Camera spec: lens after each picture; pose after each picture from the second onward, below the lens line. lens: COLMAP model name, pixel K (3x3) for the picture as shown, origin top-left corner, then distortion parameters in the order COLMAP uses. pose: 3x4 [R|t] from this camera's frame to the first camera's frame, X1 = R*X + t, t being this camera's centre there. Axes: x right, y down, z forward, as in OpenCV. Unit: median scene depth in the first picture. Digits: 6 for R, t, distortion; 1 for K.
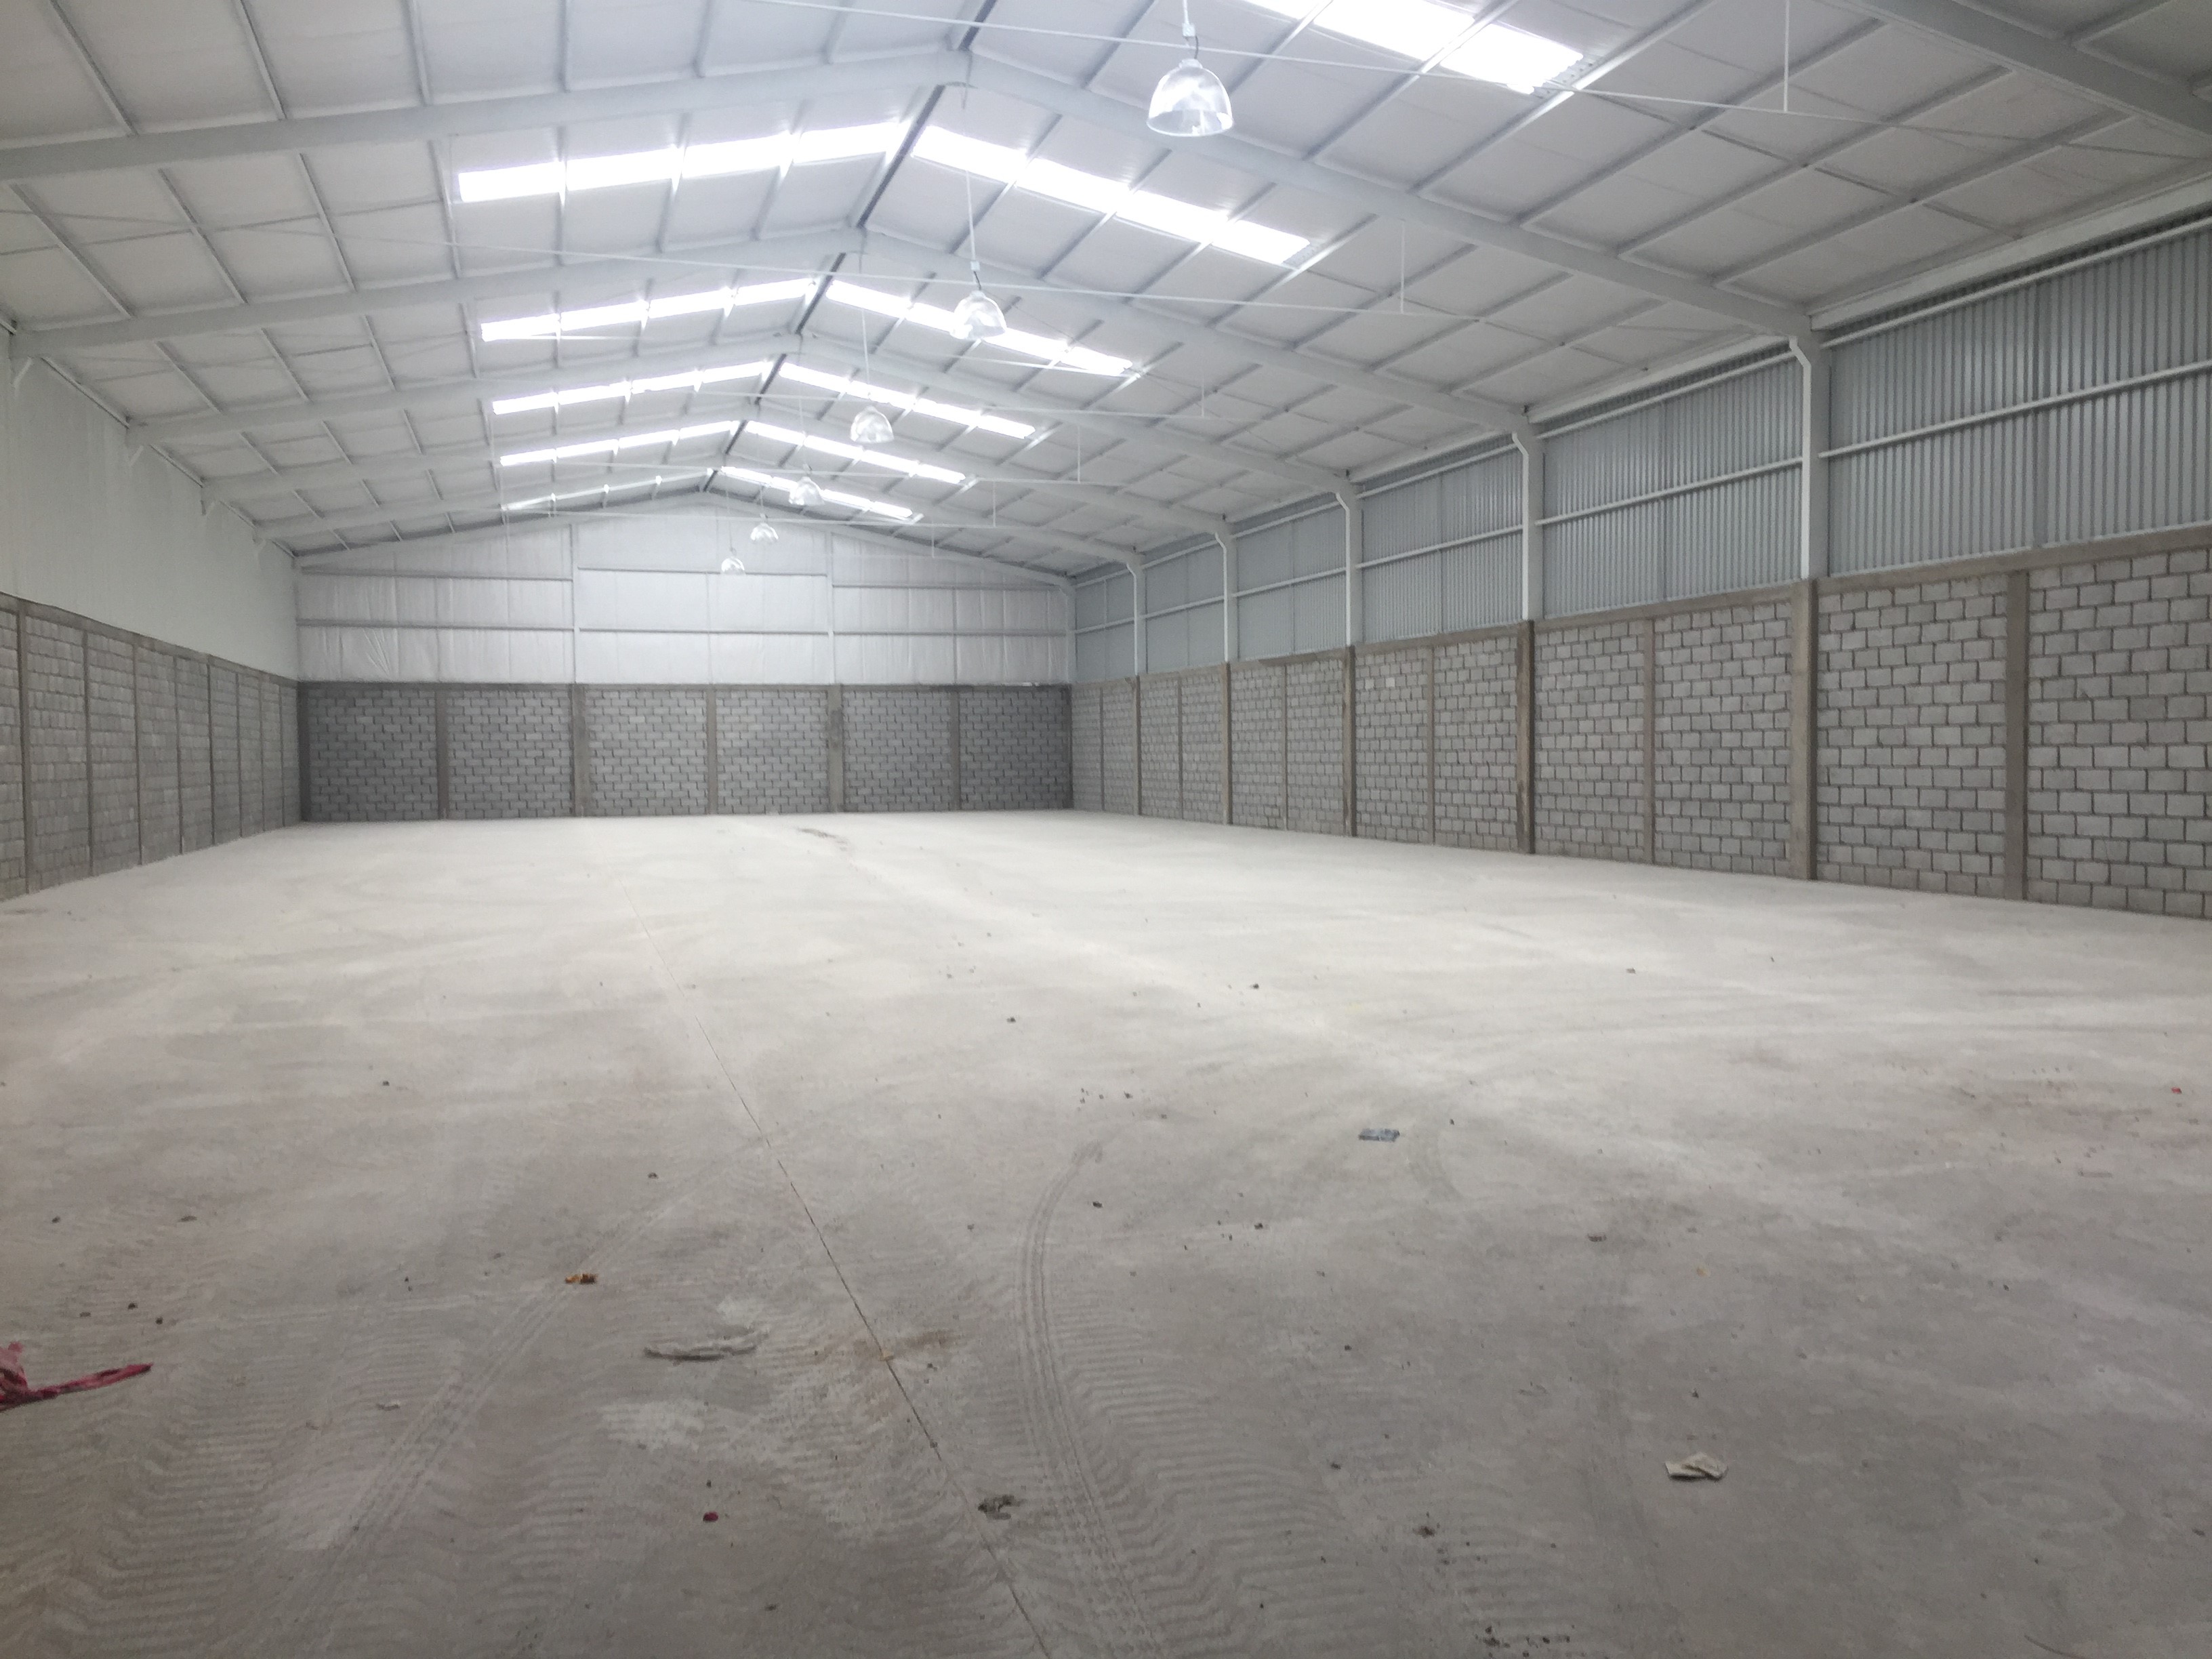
lens RADIAL K [[1836.2, 0, 1106.0], [0, 1836.2, 829.5], [0, 0, 1]] dist [-0.018691, 0.003079]
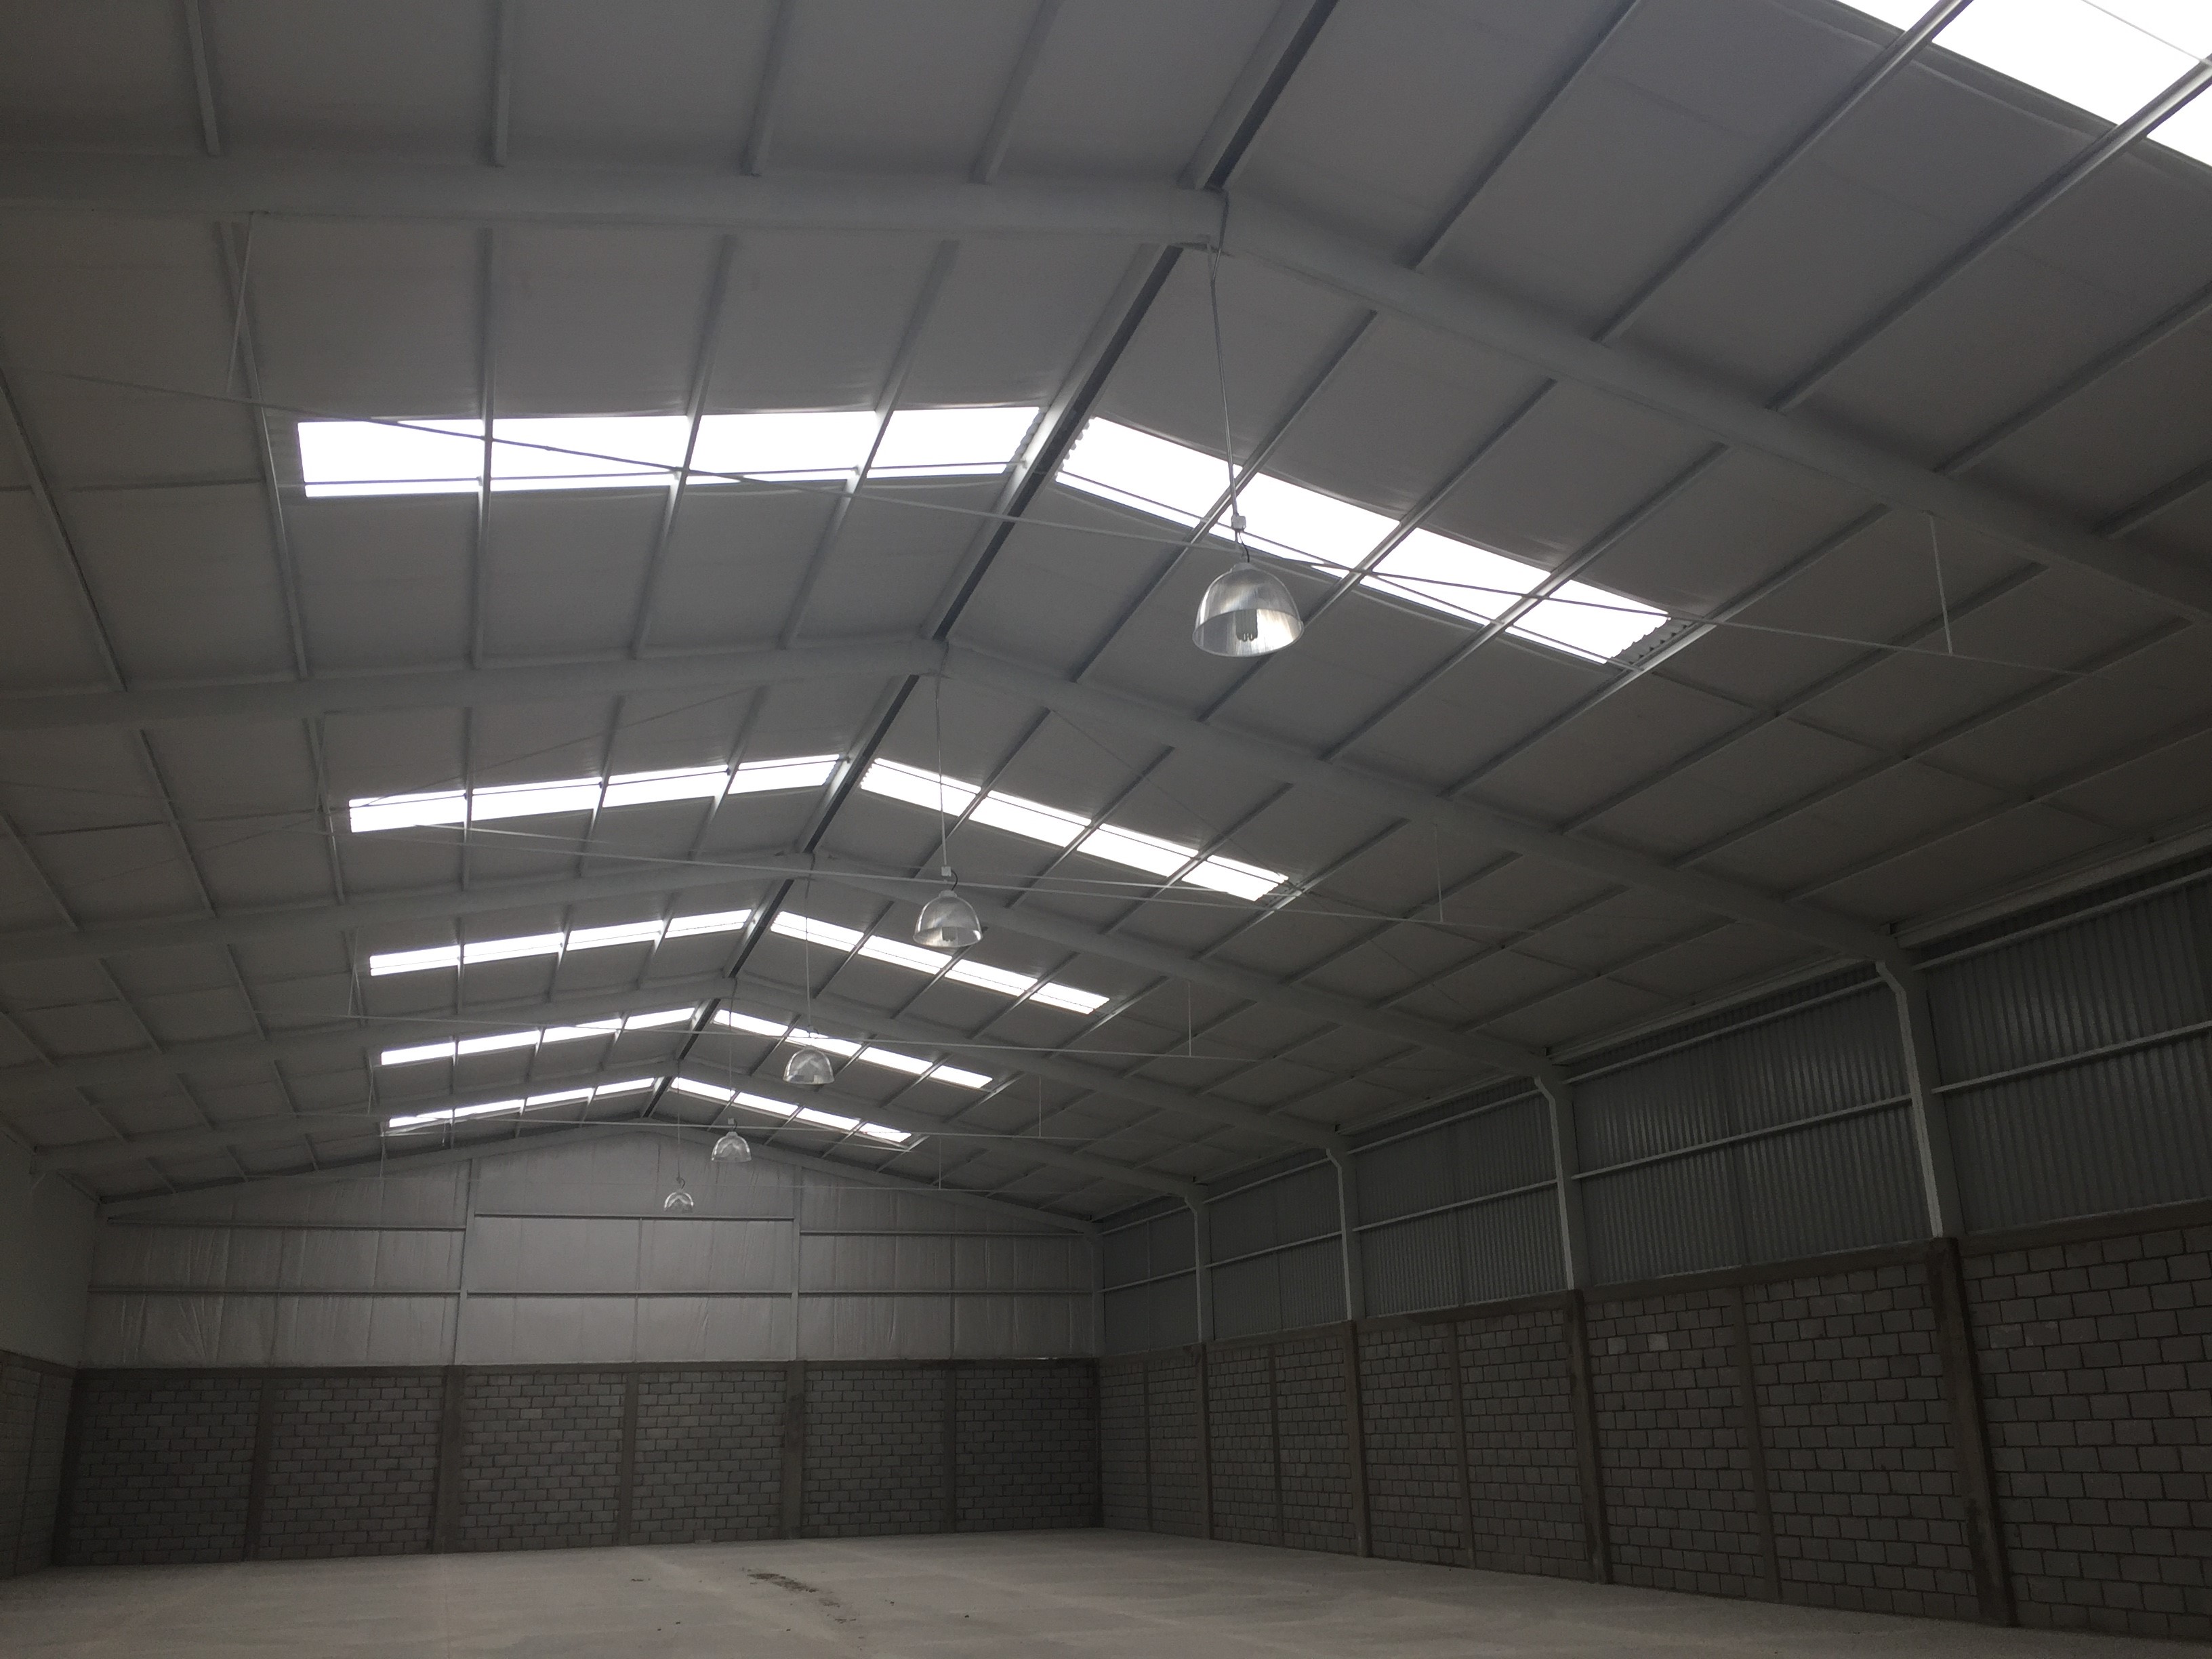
lens RADIAL K [[1784.3, 0, 1096.4], [0, 1784.3, 879.0], [0, 0, 1]] dist [0.071275, -0.092318]
pose [[0.998847, 0.001615, 0.047983, -0.065313], [0.014719, 0.941002, -0.338080, -0.014063], [-0.045698, 0.338397, 0.939893, 0.239043]]
